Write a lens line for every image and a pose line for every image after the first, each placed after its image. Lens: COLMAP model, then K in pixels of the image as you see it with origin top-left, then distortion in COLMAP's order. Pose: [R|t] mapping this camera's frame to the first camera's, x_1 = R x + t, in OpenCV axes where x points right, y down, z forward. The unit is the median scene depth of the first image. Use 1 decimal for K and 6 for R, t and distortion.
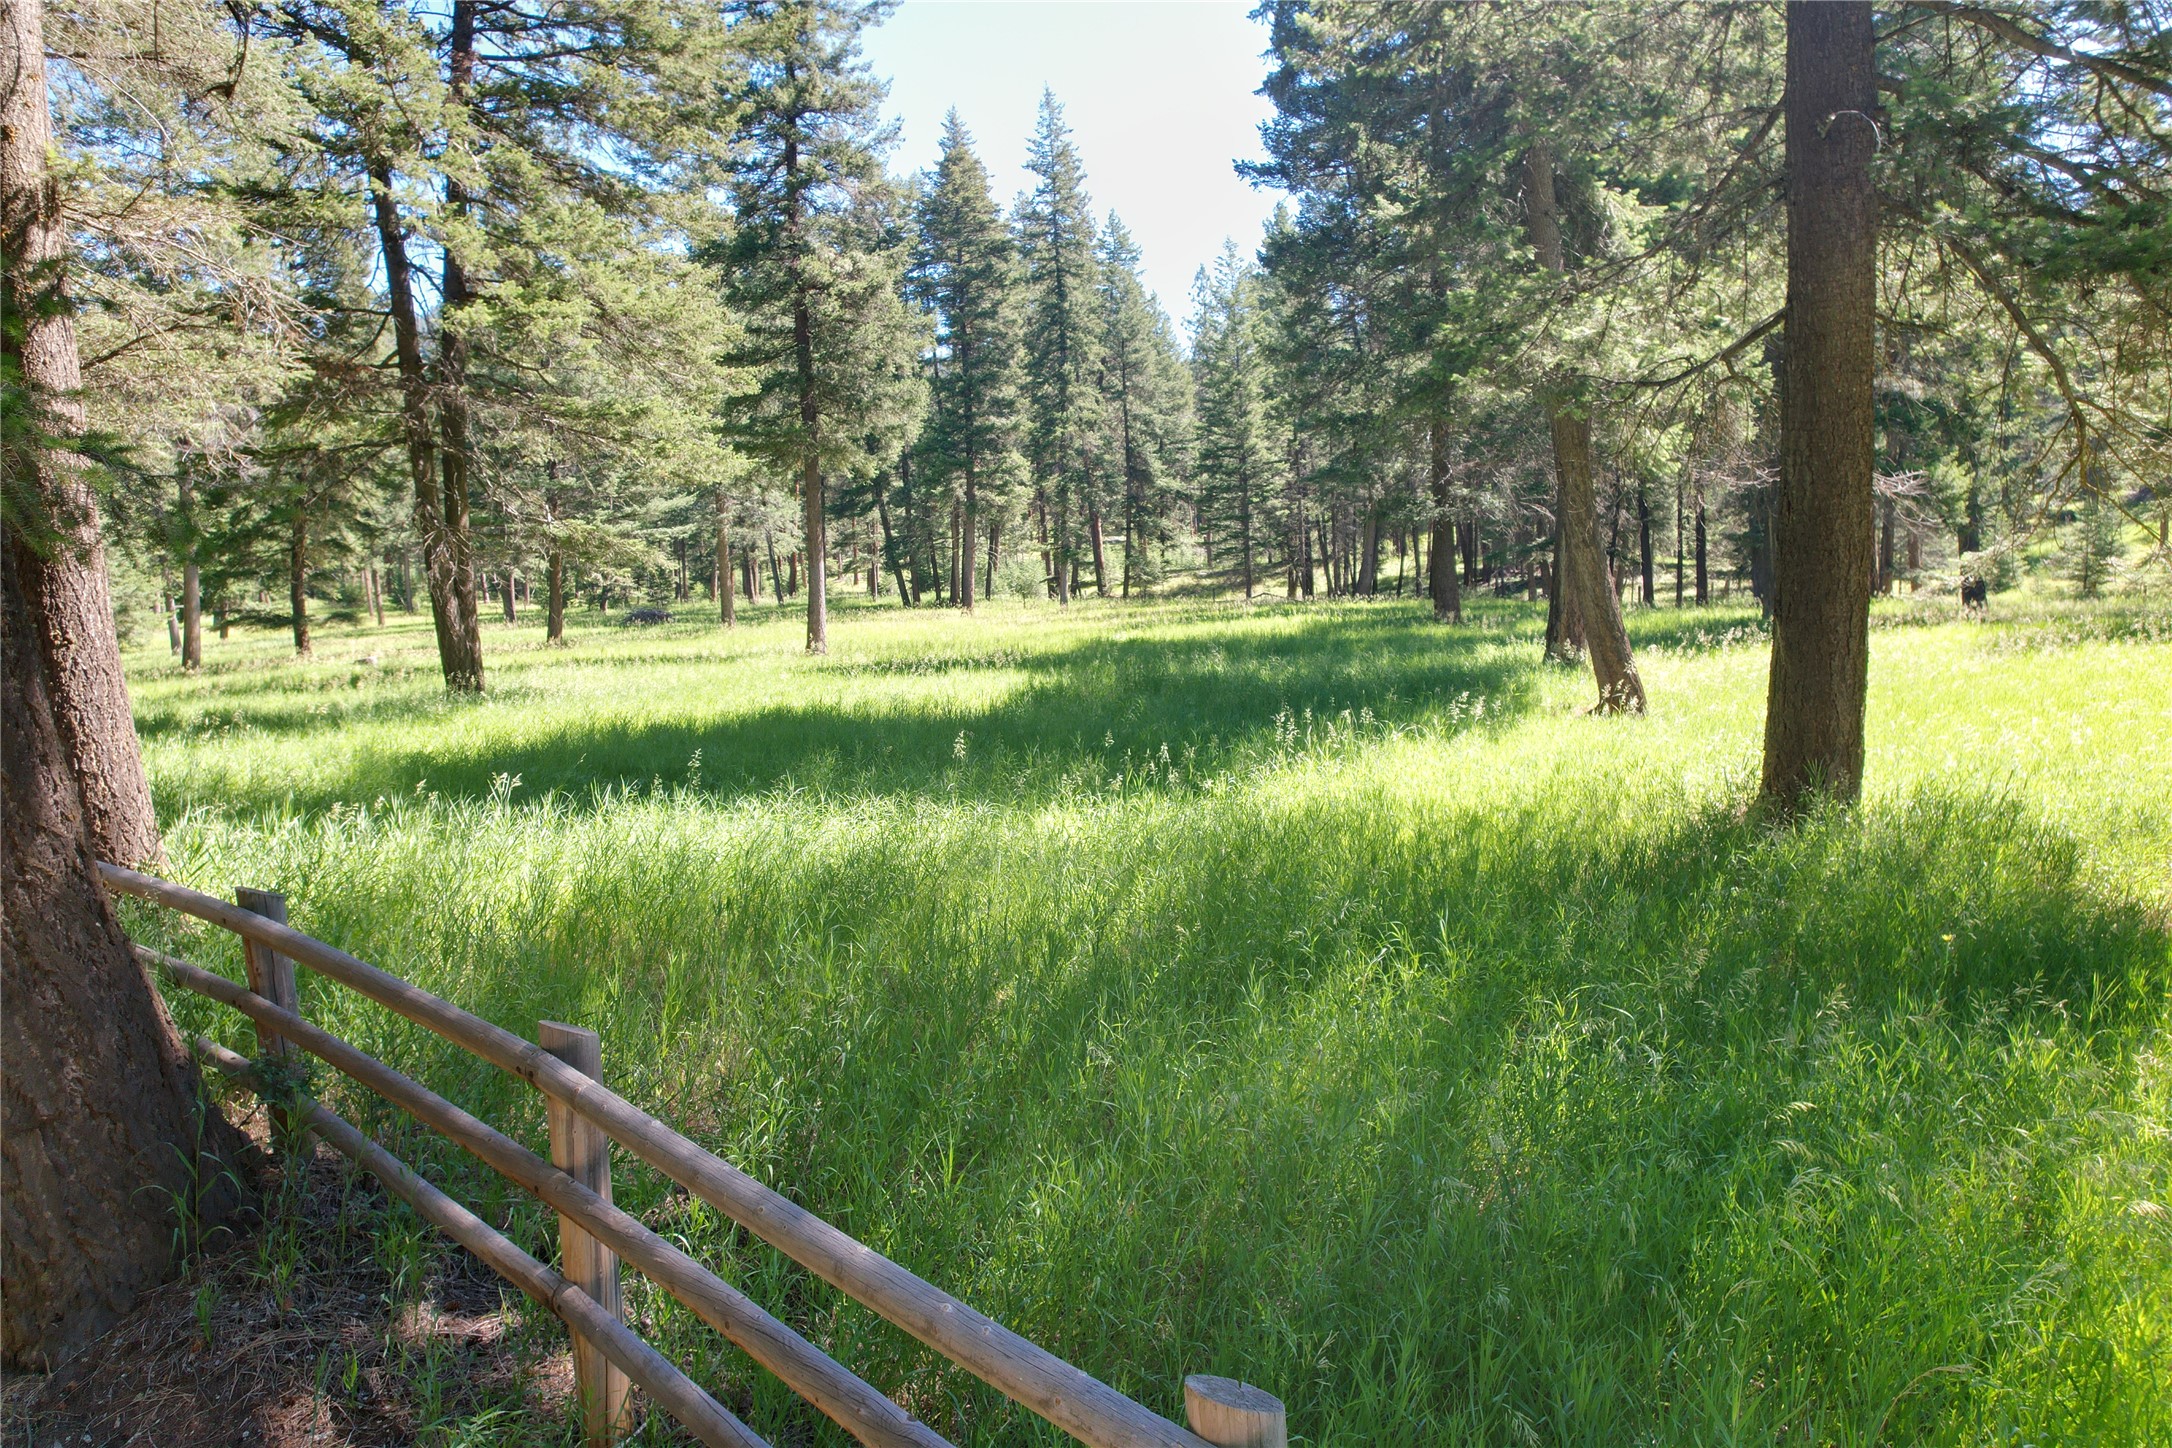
lens RADIAL K [[1407.0, 0, 1093.9], [0, 1407.0, 733.5], [0, 0, 1]] dist [-0.071675, 0.072458]
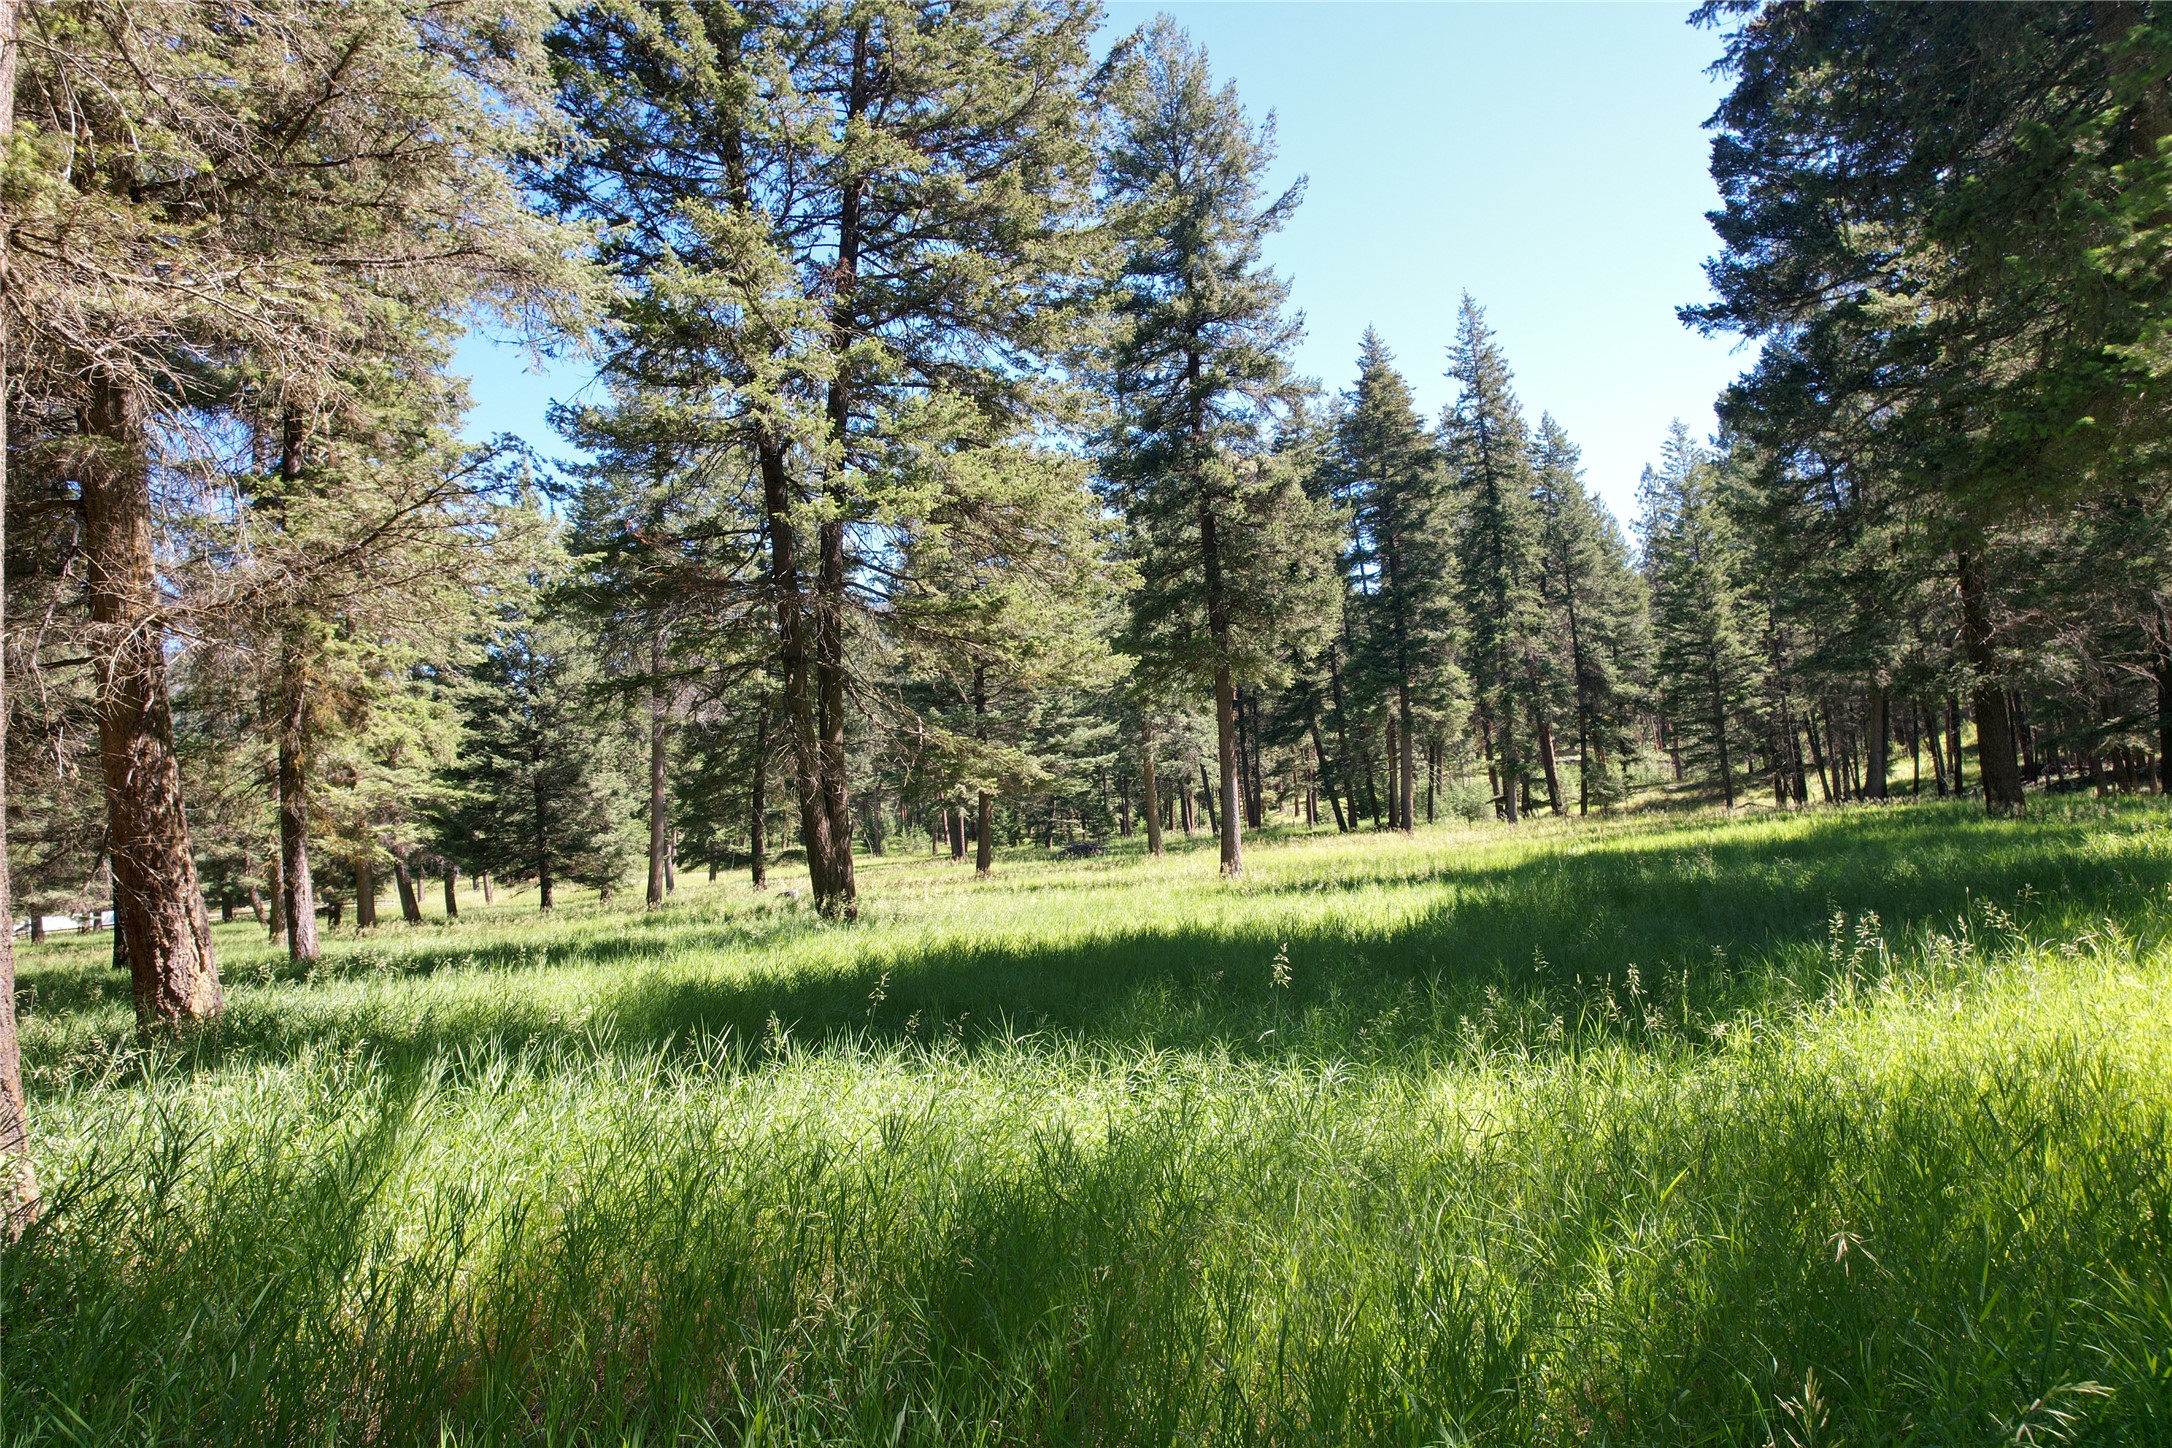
lens RADIAL K [[1407.0, 0, 1095.5], [0, 1407.0, 733.0], [0, 0, 1]] dist [-0.071675, 0.072458]
pose [[0.950158, -0.054317, -0.307002, 0.006731], [0.002336, 0.985919, -0.167208, 0.003391], [0.311761, 0.158157, 0.936905, 0.135129]]
